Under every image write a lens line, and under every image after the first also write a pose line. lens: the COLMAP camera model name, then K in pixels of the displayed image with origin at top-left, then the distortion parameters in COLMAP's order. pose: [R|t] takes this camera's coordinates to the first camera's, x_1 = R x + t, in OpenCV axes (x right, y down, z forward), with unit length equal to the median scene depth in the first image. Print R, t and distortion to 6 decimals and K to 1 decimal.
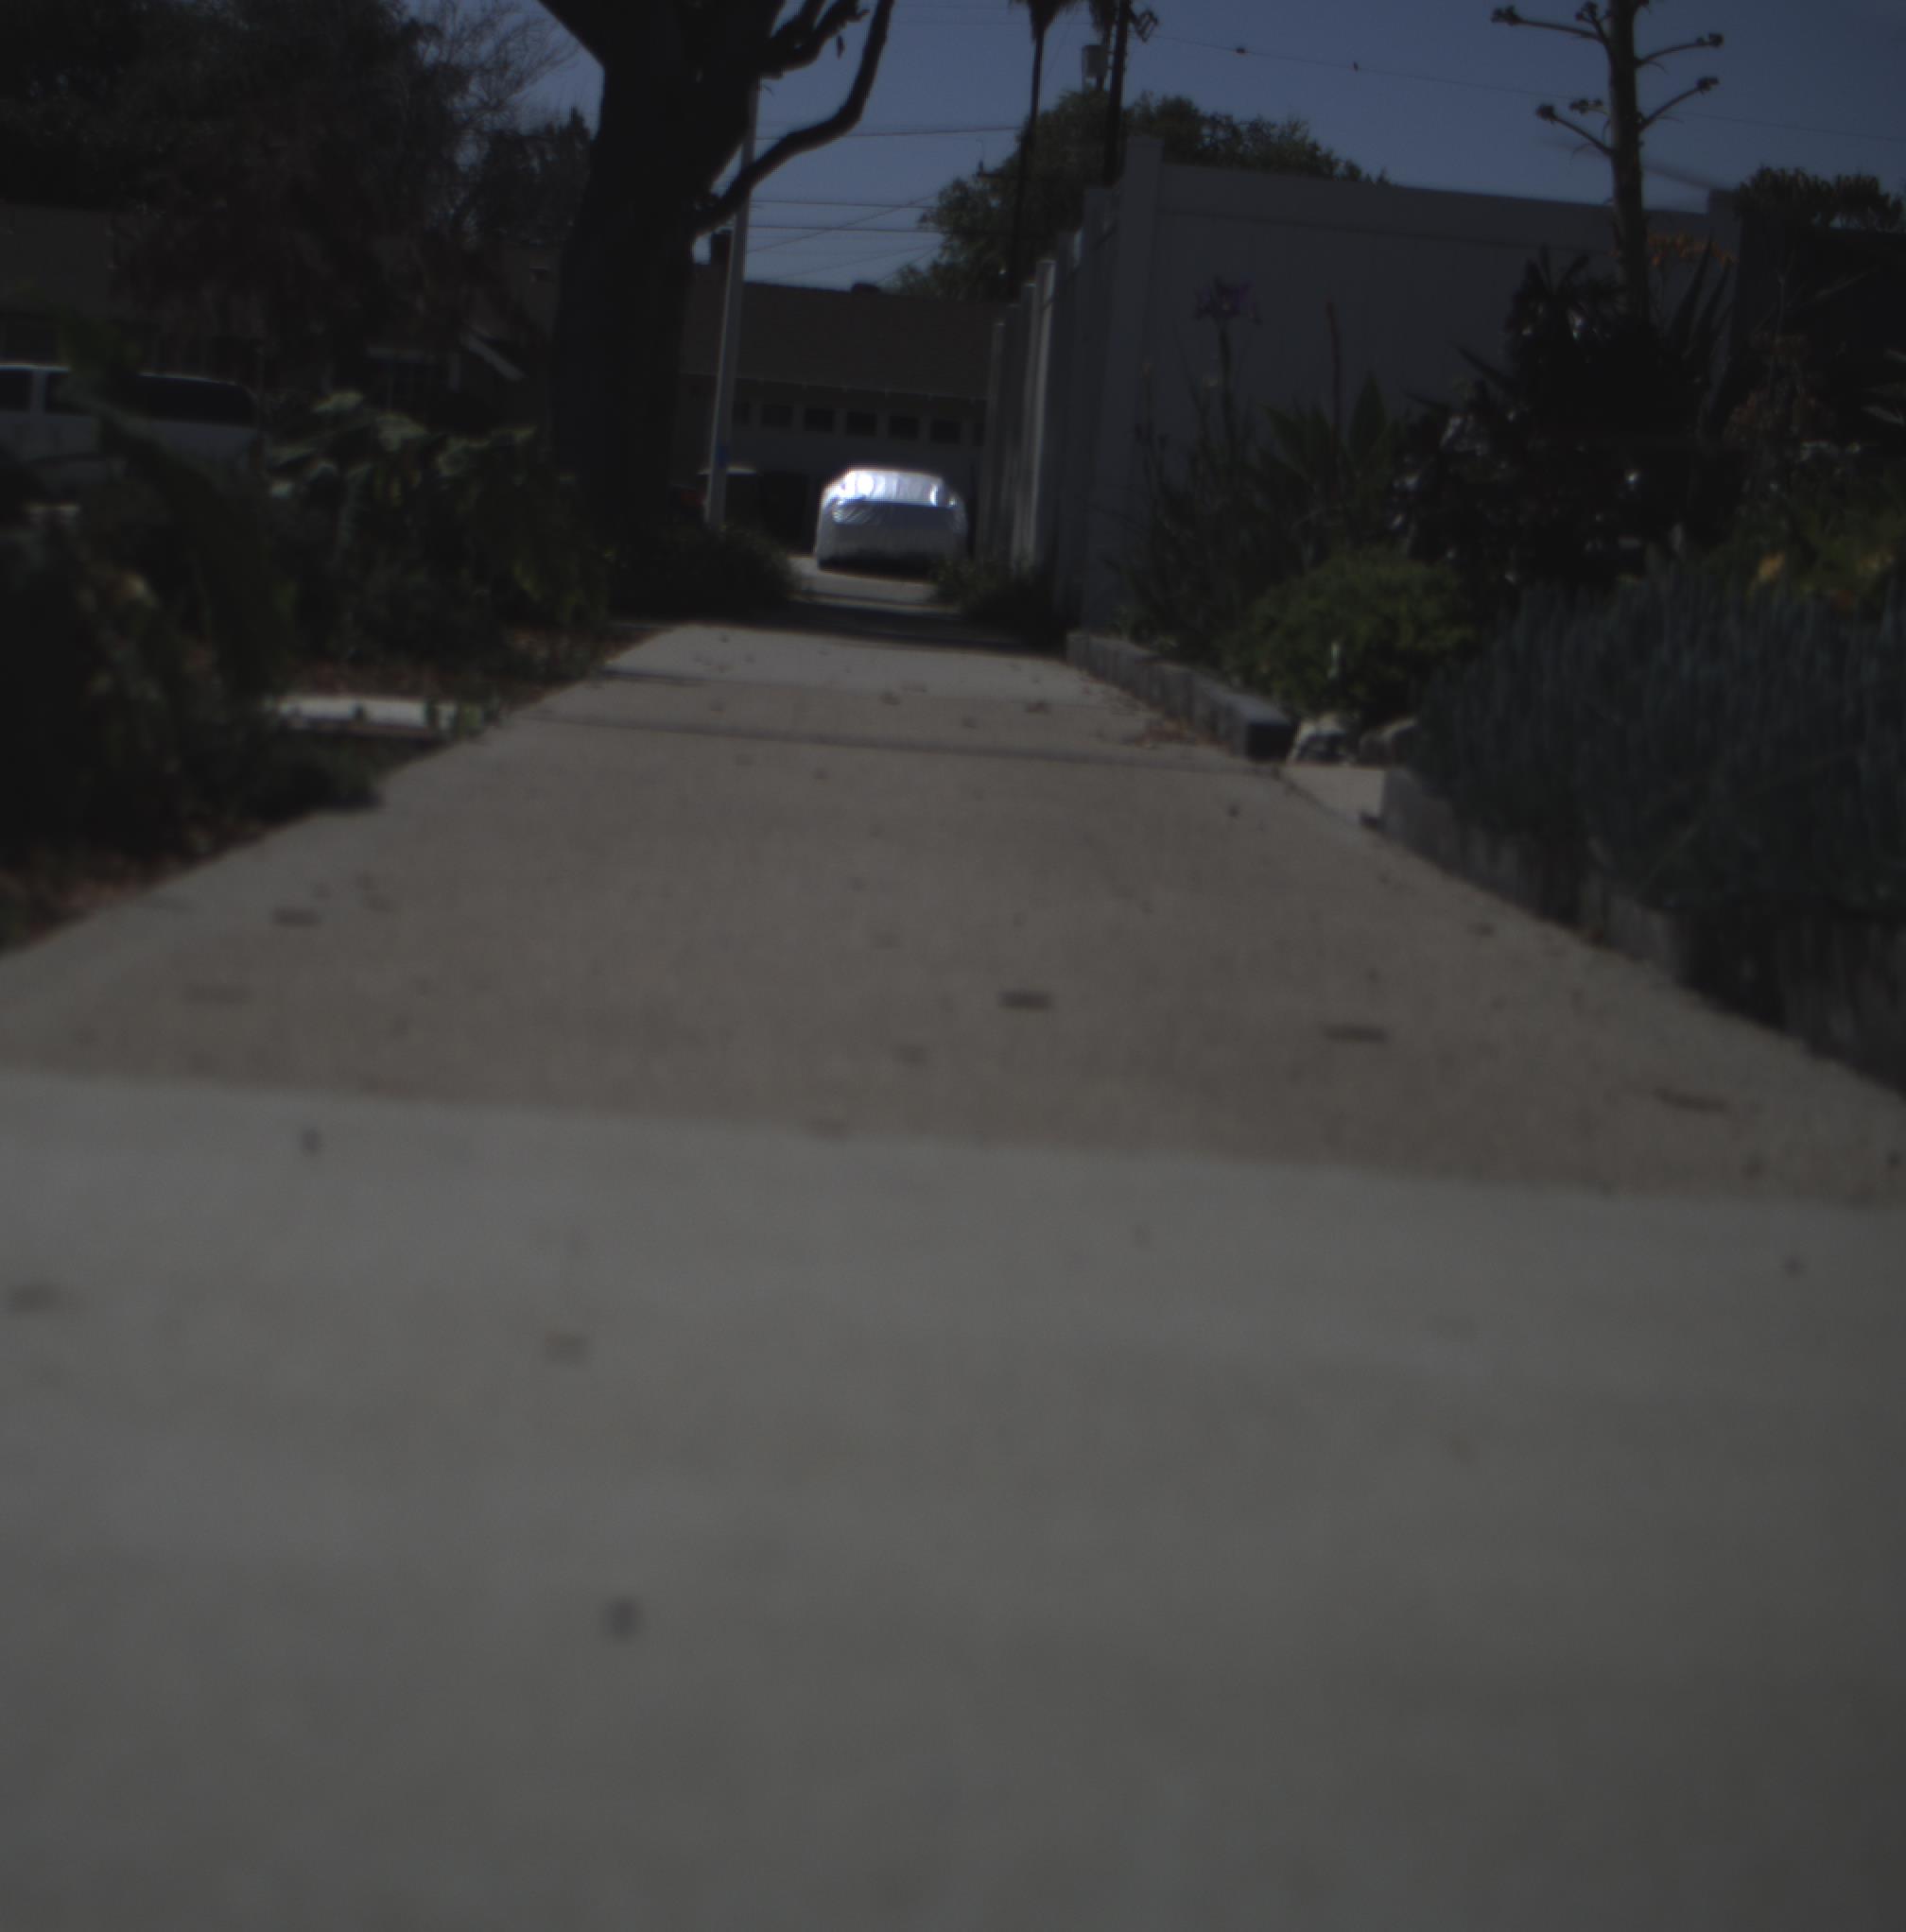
lens RADIAL K [[4289.3, 0, 746.7], [0, 4289.3, 965.5], [0, 0, 1]] dist [-0.184776, 0.896364]
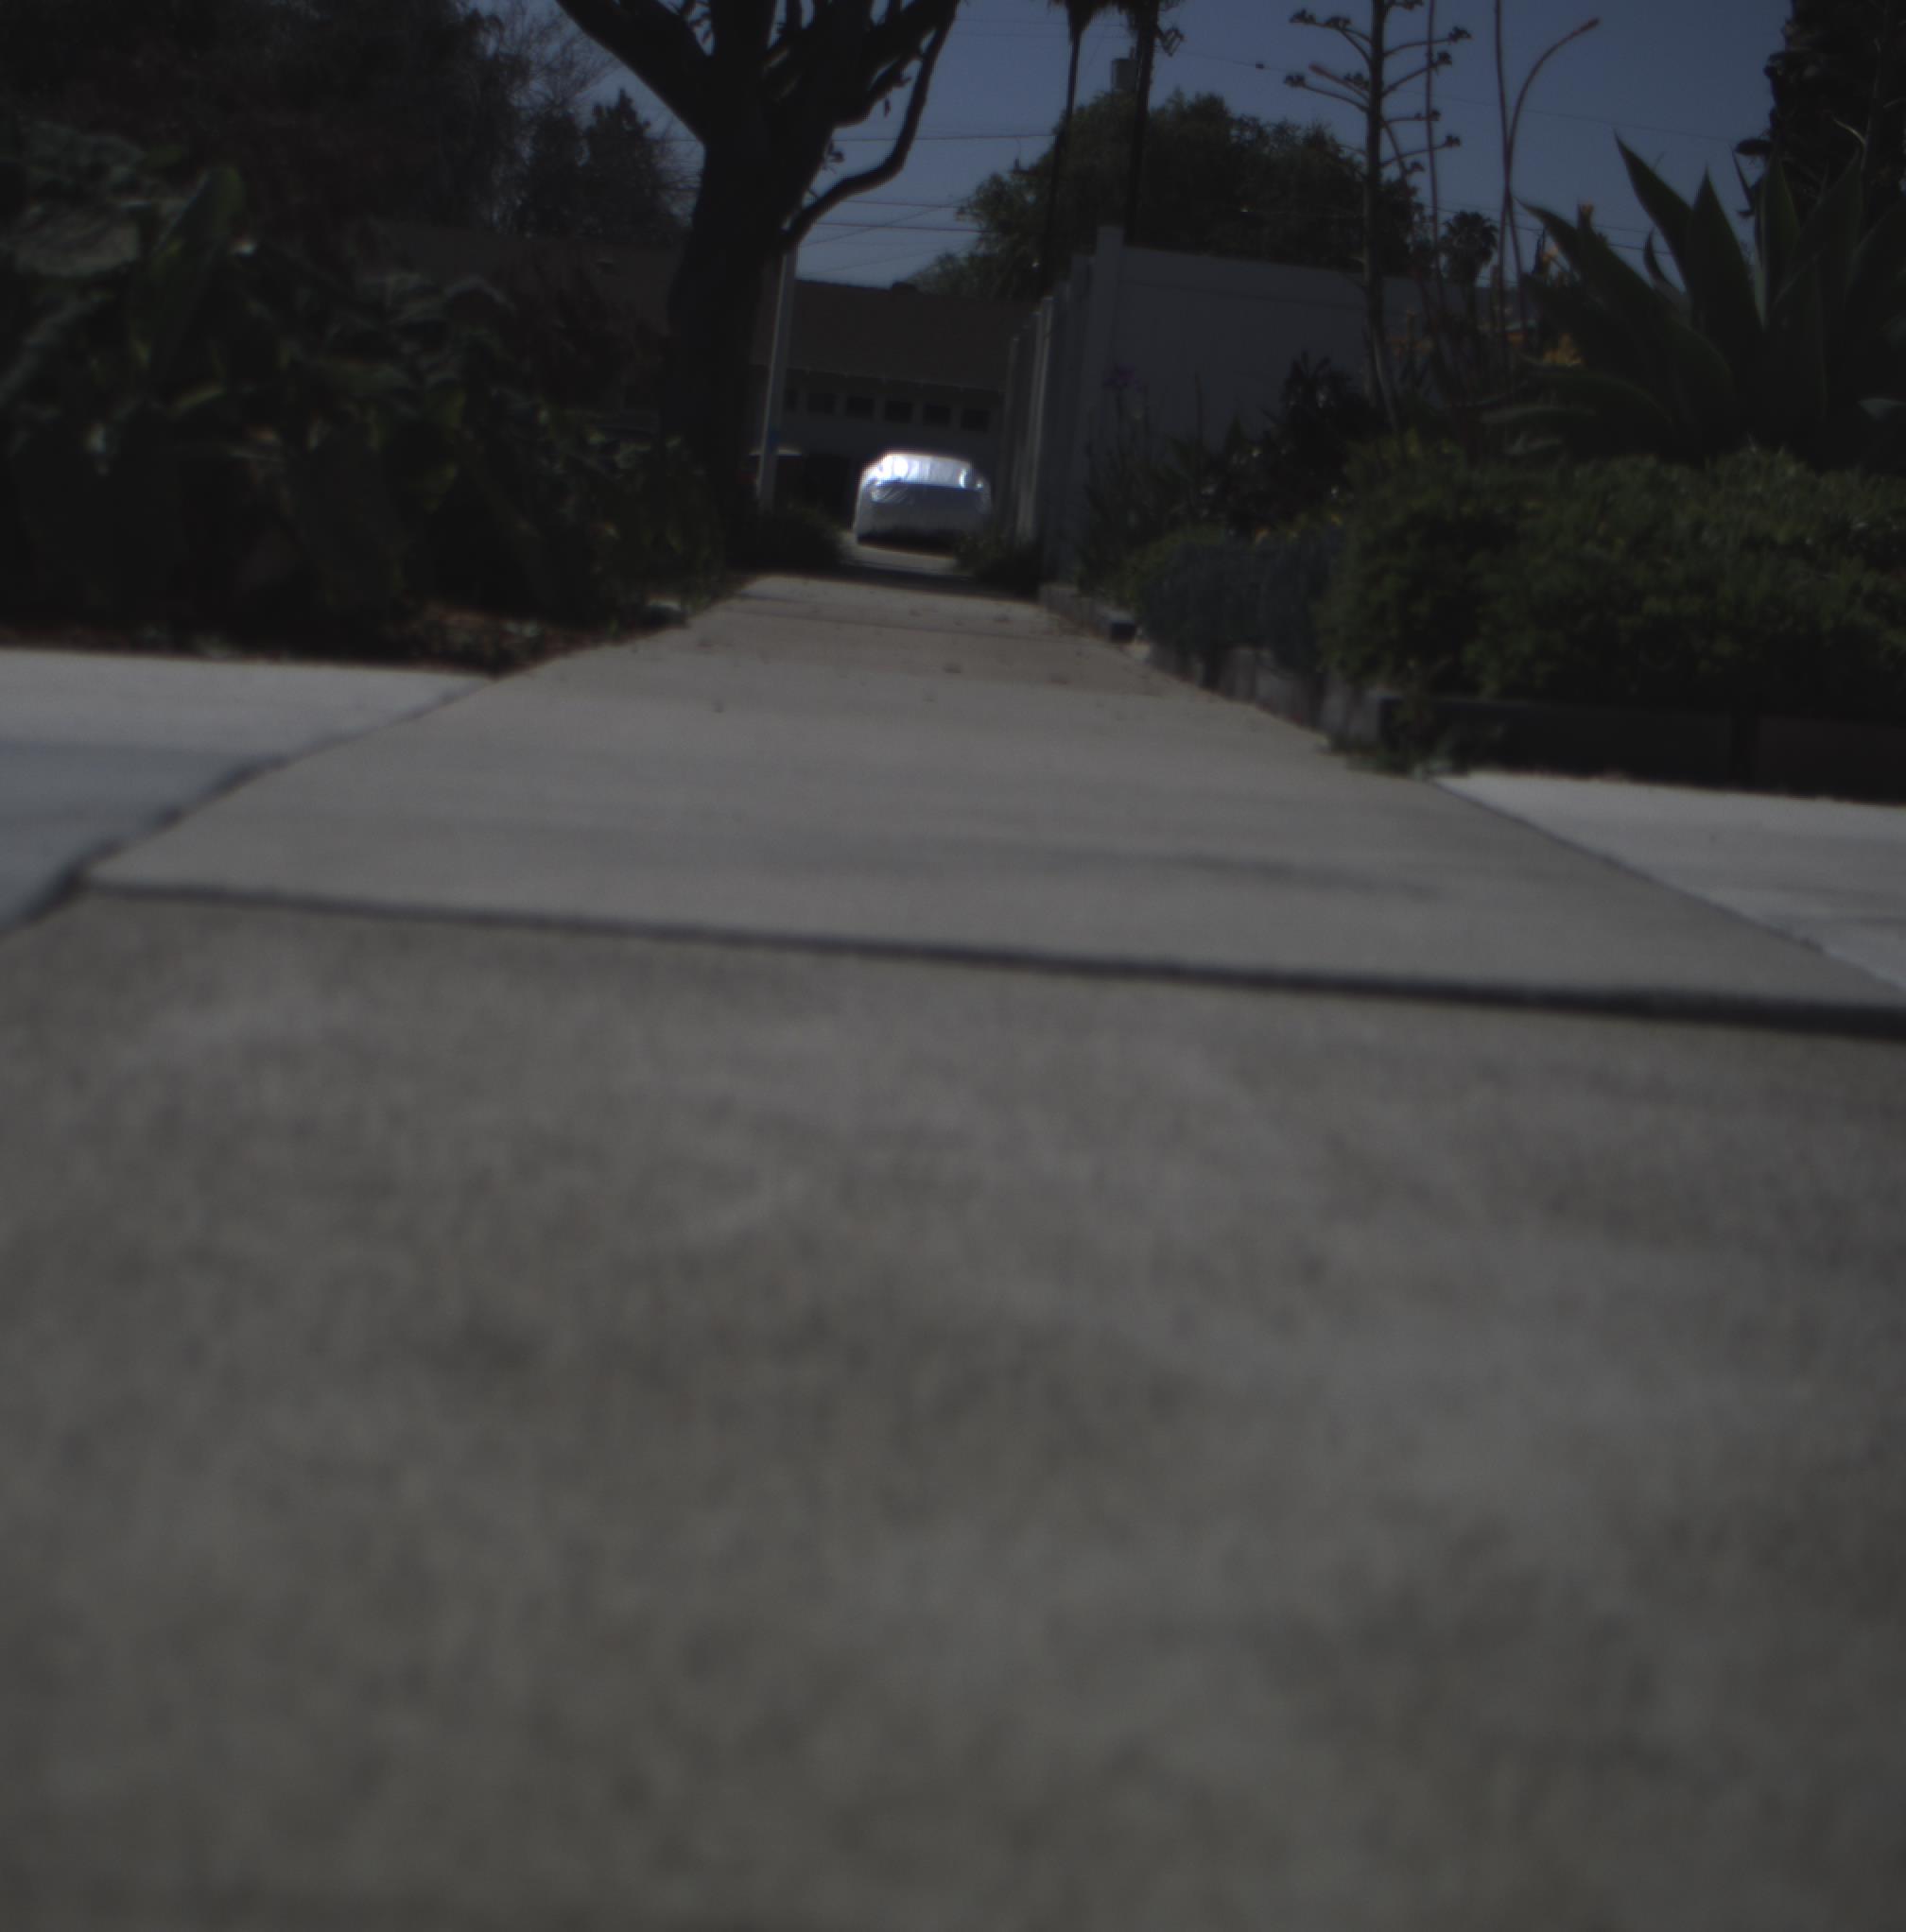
lens RADIAL K [[4289.3, 0, 746.7], [0, 4289.3, 965.5], [0, 0, 1]] dist [-0.184776, 0.896364]
pose [[0.999795, 0.019335, -0.005947, -0.003042], [-0.019300, 0.999797, 0.005818, 0.010526], [0.006058, -0.005702, 0.999965, -0.105752]]
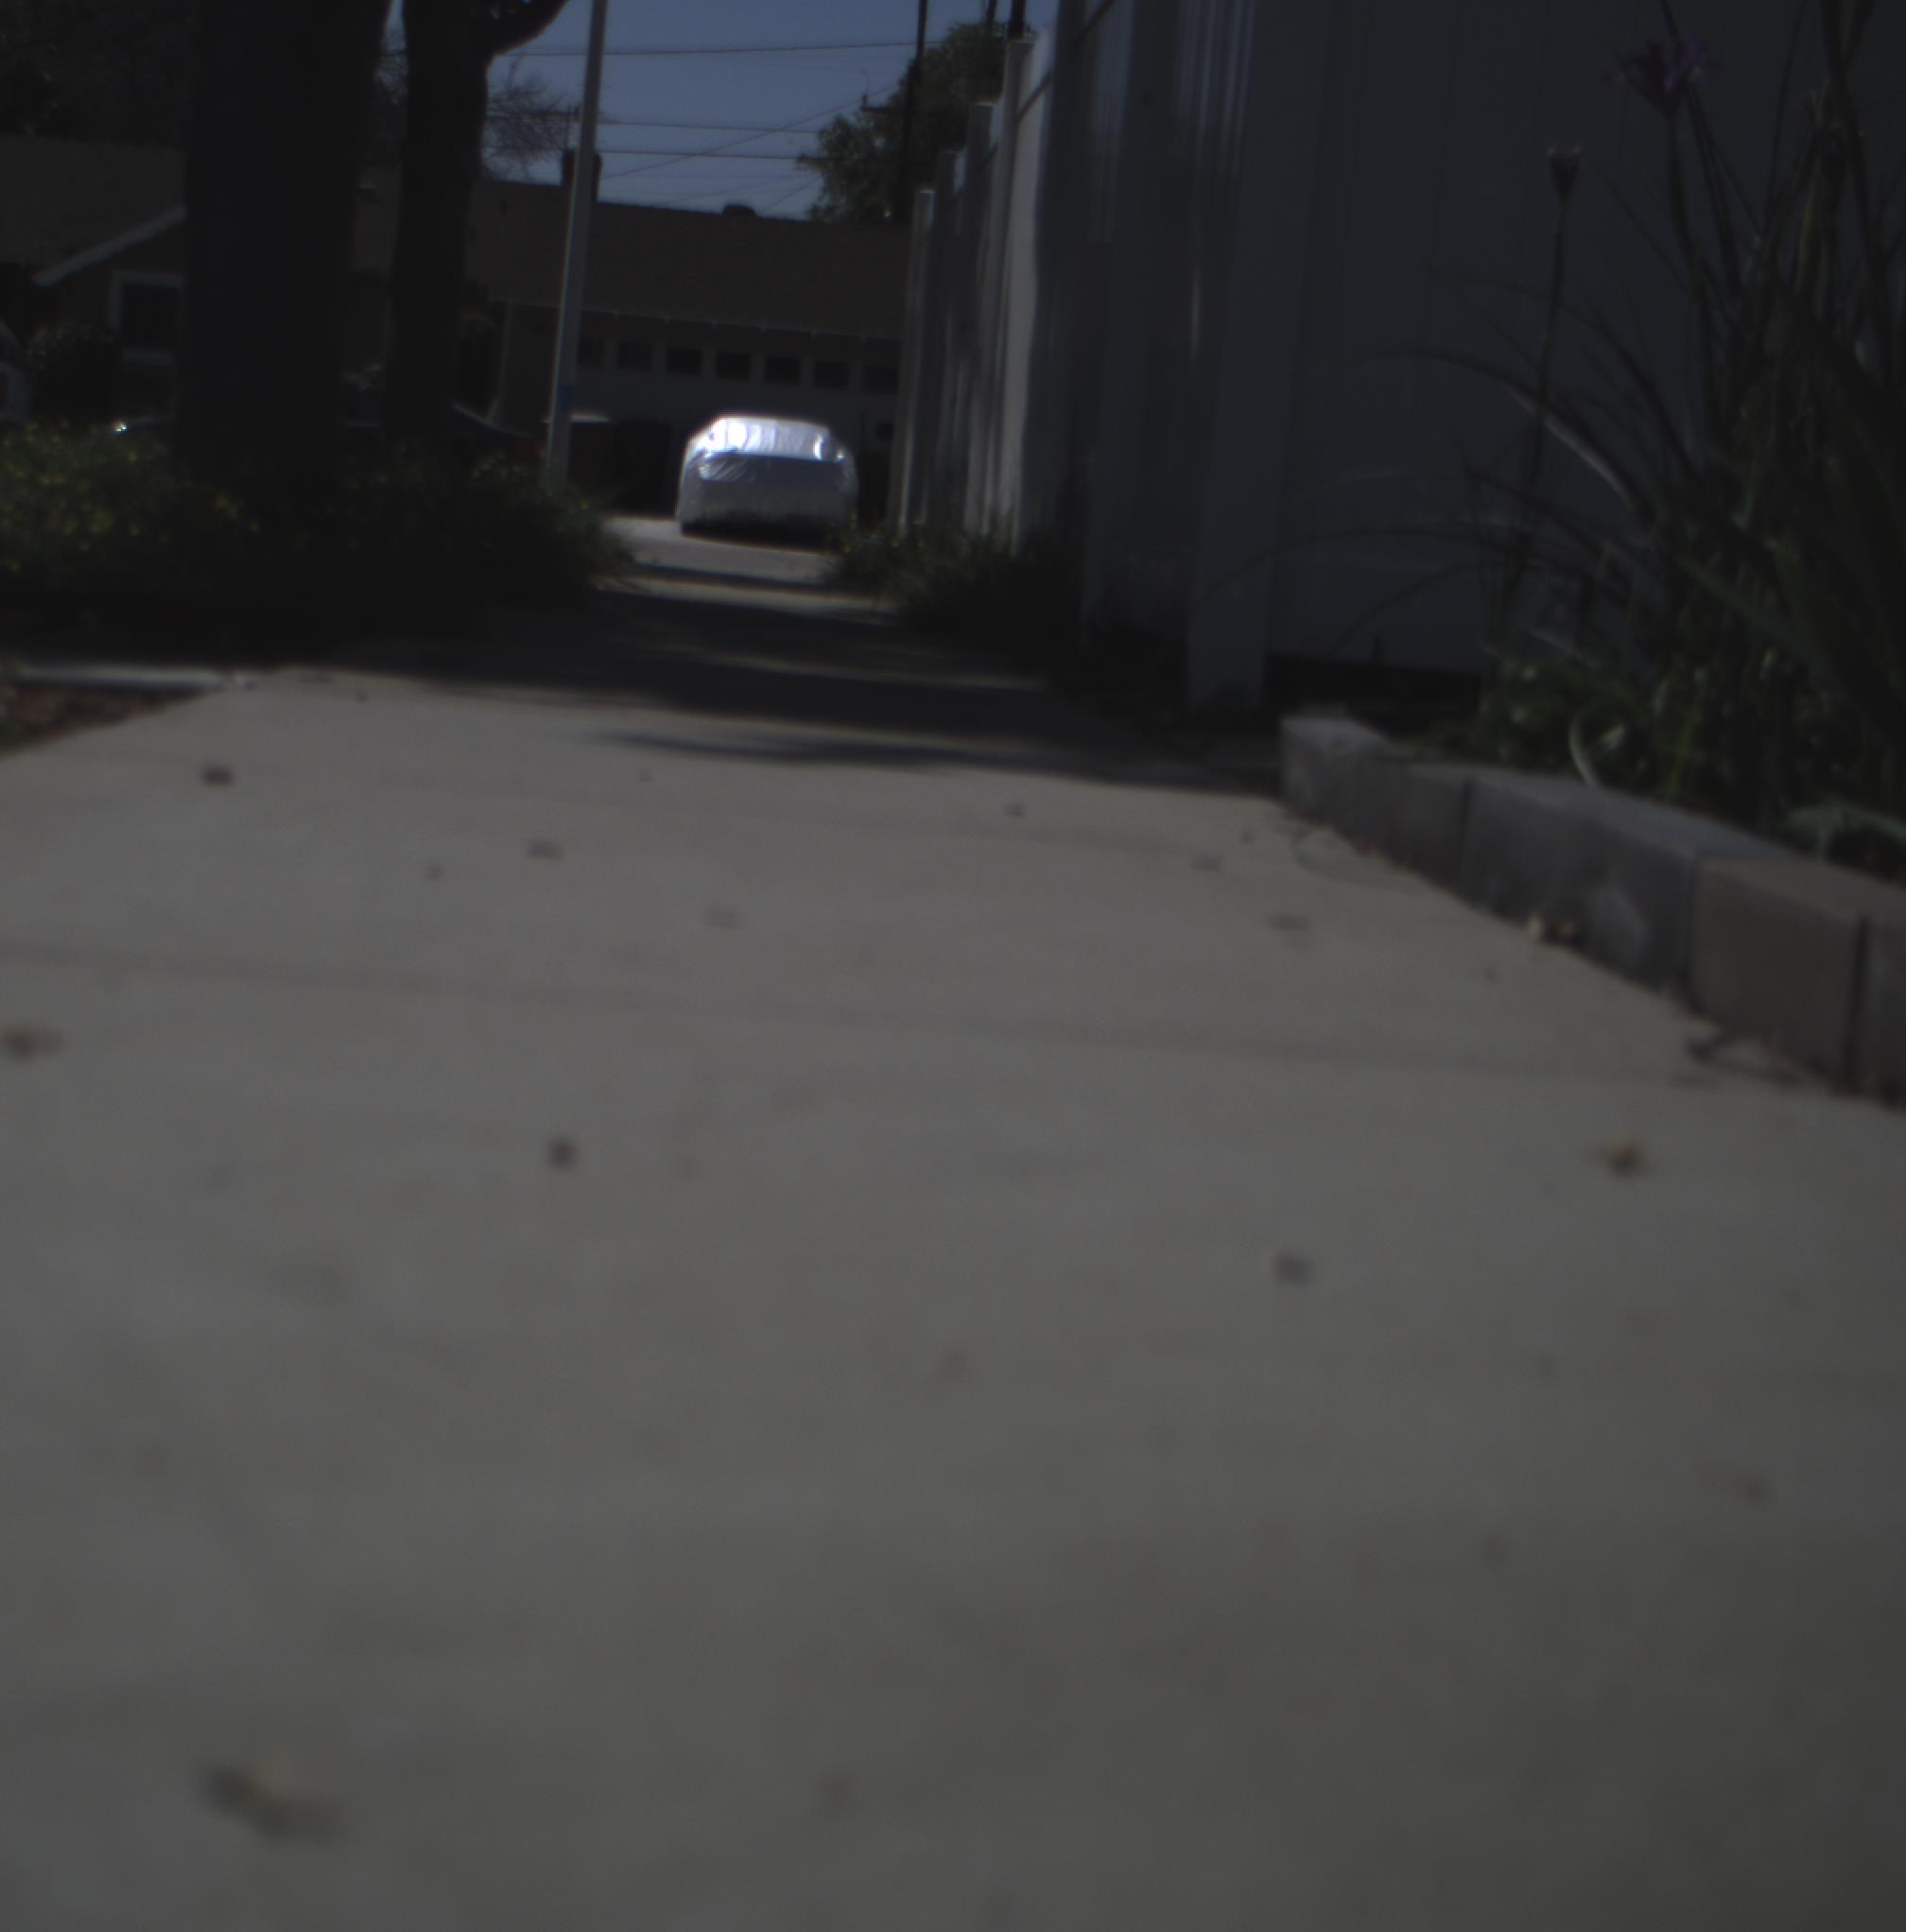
lens RADIAL K [[4289.3, 0, 746.7], [0, 4289.3, 965.5], [0, 0, 1]] dist [-0.184776, 0.896364]
pose [[0.999559, 0.001986, 0.029624, 0.004755], [-0.002224, 0.999965, 0.008015, -0.014336], [-0.029607, -0.008077, 0.999529, 0.154609]]
